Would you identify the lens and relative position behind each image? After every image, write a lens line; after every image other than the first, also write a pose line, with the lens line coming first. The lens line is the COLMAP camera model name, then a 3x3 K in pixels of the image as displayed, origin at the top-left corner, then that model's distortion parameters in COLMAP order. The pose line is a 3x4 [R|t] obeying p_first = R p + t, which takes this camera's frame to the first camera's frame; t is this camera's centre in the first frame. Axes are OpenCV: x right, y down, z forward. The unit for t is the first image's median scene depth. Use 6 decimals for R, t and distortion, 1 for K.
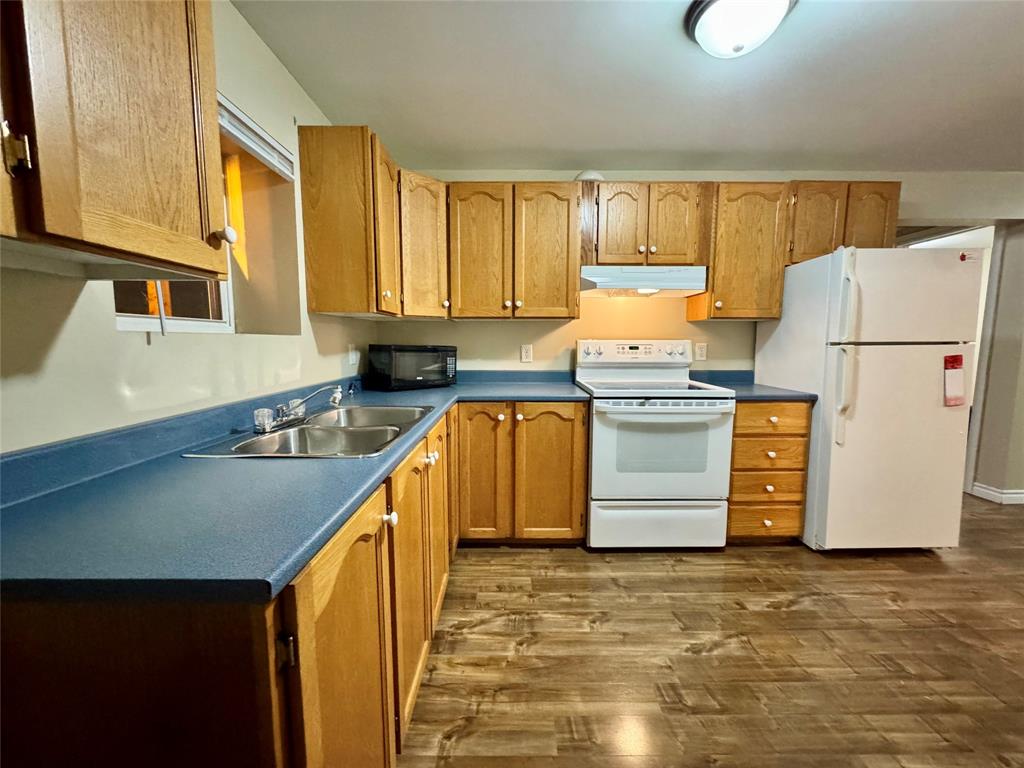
lens RADIAL K [[408.3, 0, 514.4], [0, 408.3, 384.4], [0, 0, 1]] dist [-0.002161, -0.000305]
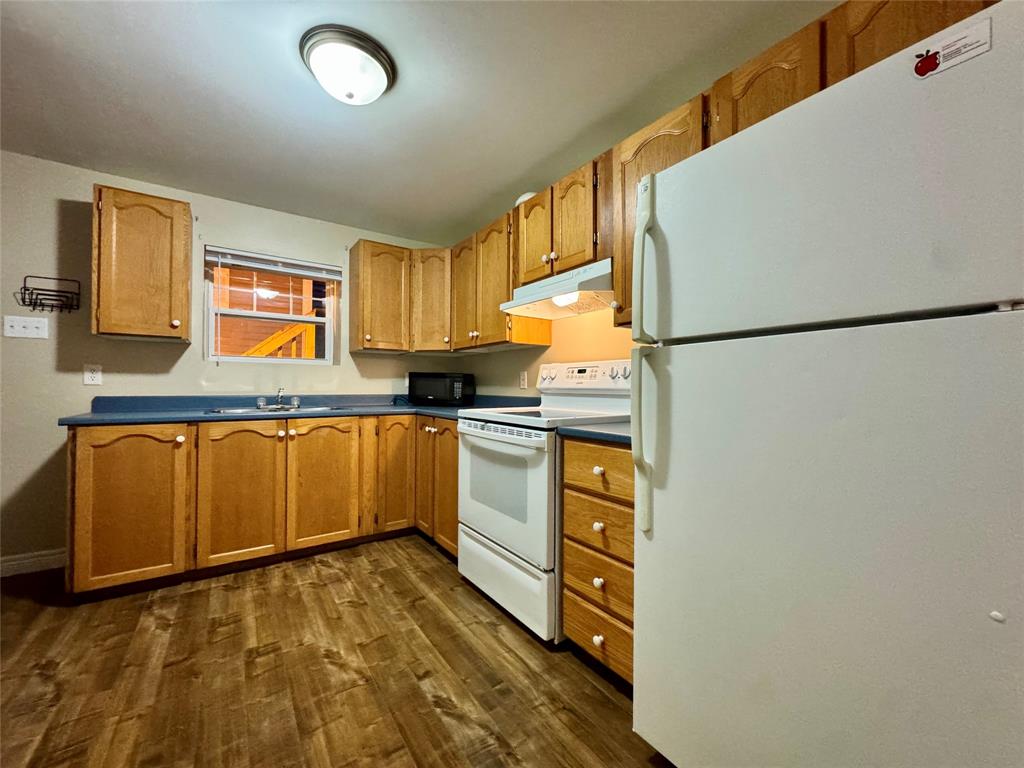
lens RADIAL K [[408.3, 0, 512.1], [0, 408.3, 384.6], [0, 0, 1]] dist [-0.002161, -0.000305]
pose [[0.567485, -0.001595, -0.823382, 1.191864], [-0.093647, 0.993384, -0.066467, 0.007533], [0.818041, 0.114826, 0.563581, 0.561202]]
